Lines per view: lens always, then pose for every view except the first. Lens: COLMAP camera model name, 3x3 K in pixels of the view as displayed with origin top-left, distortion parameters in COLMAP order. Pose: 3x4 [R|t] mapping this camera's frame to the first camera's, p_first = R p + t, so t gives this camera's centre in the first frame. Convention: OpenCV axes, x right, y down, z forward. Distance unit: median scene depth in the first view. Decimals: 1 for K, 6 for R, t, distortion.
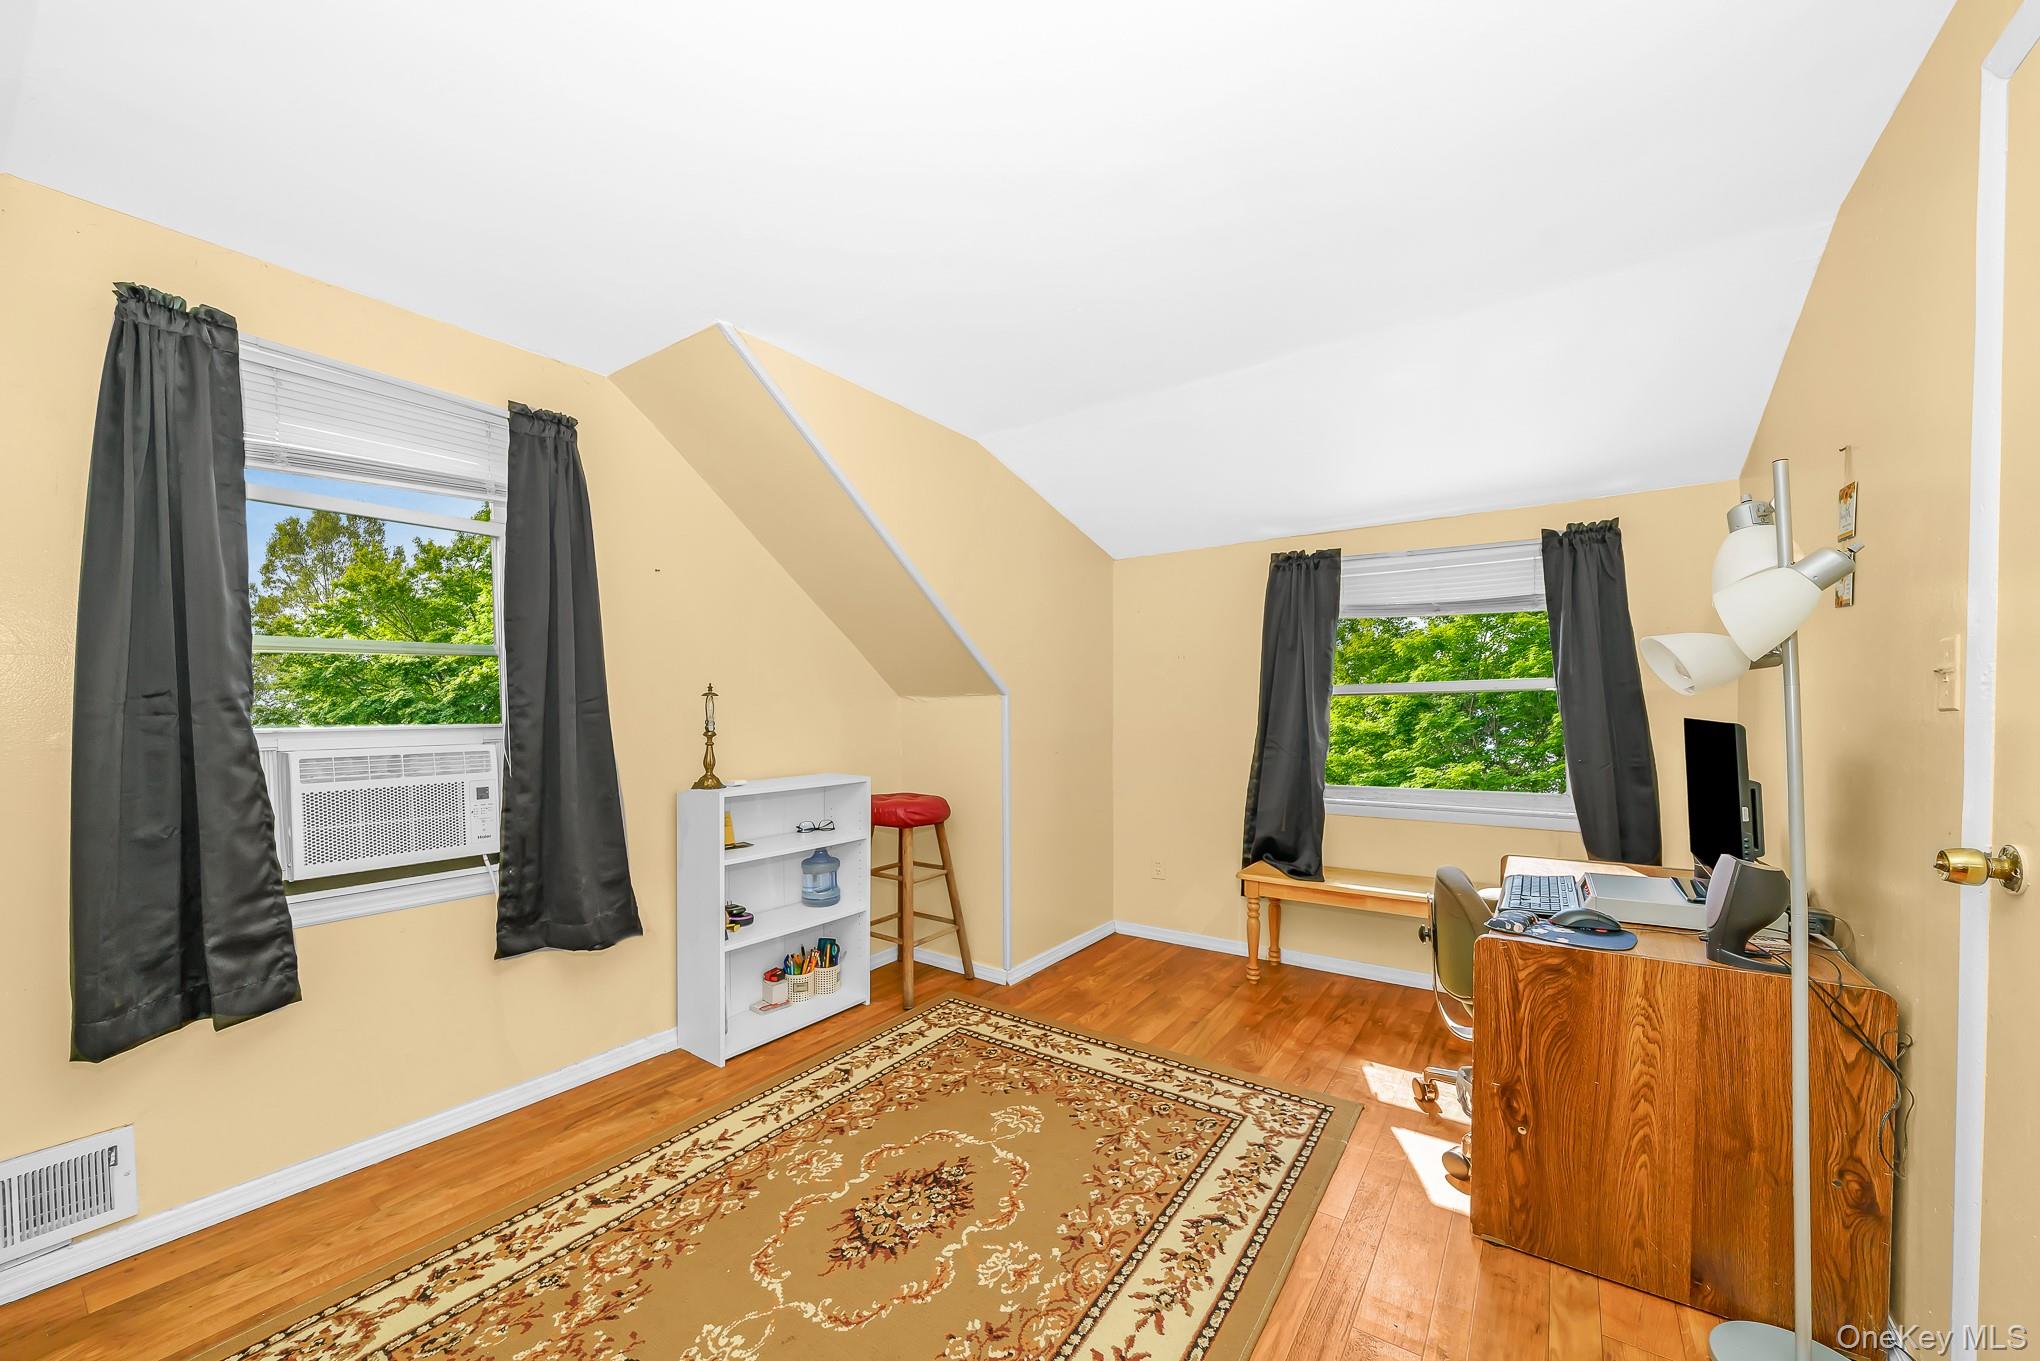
lens RADIAL K [[791.4, 0, 1025.2], [0, 791.4, 734.8], [0, 0, 1]] dist [-0.000398, -0.000235]
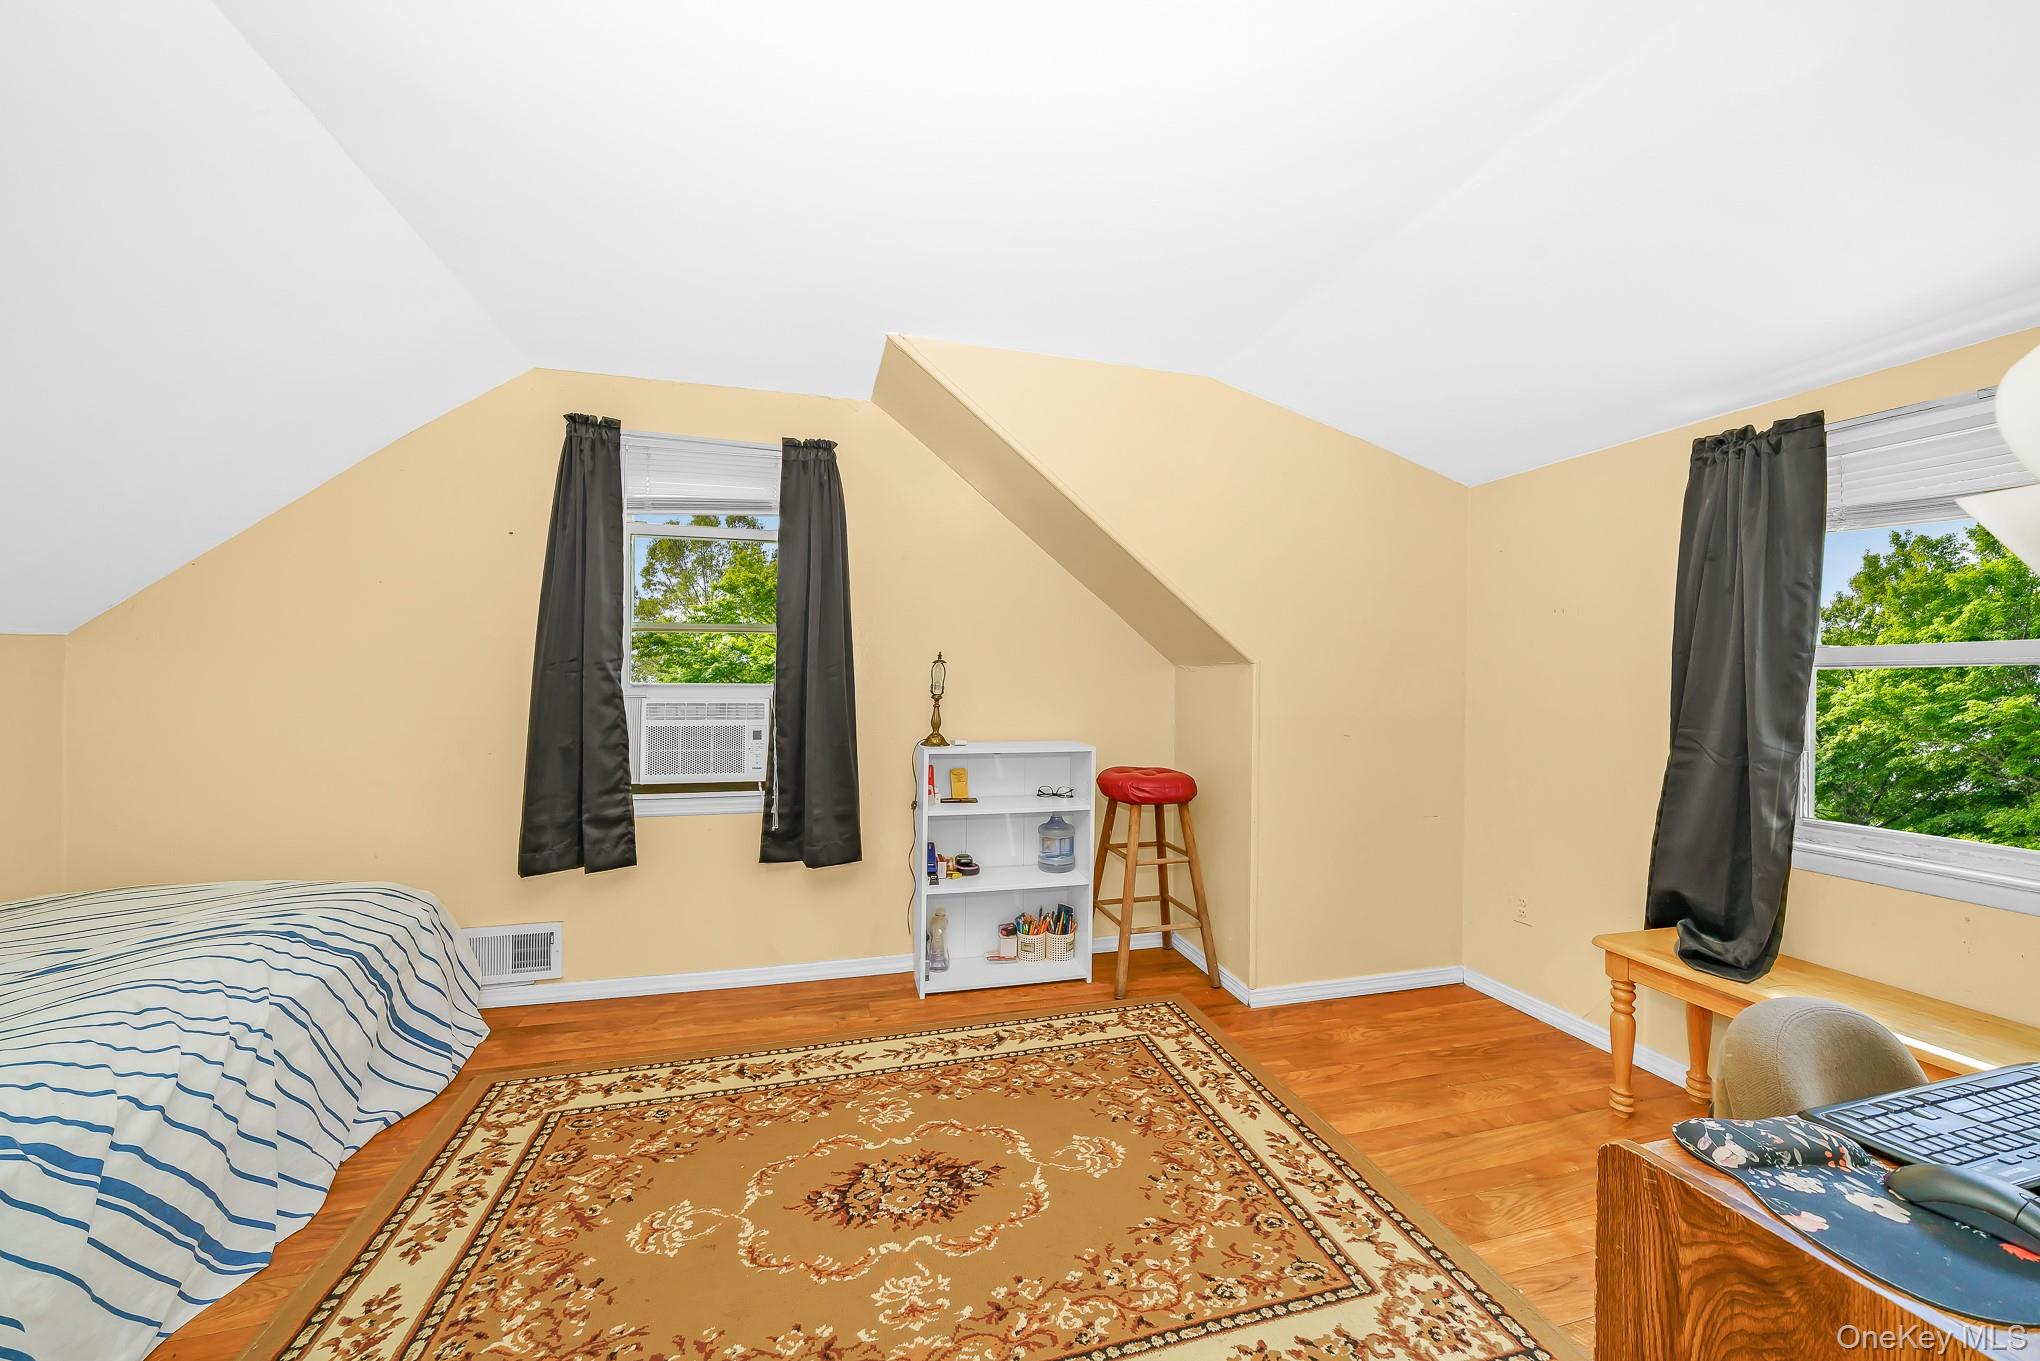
lens RADIAL K [[775.1, 0, 1025.5], [0, 775.1, 679.7], [0, 0, 1]] dist [-0.001271, -0.000126]
pose [[0.755942, 0.015682, -0.654451, 0.480020], [-0.037378, 0.999116, -0.019233, -0.010368], [0.653571, 0.039001, 0.755860, 0.295540]]
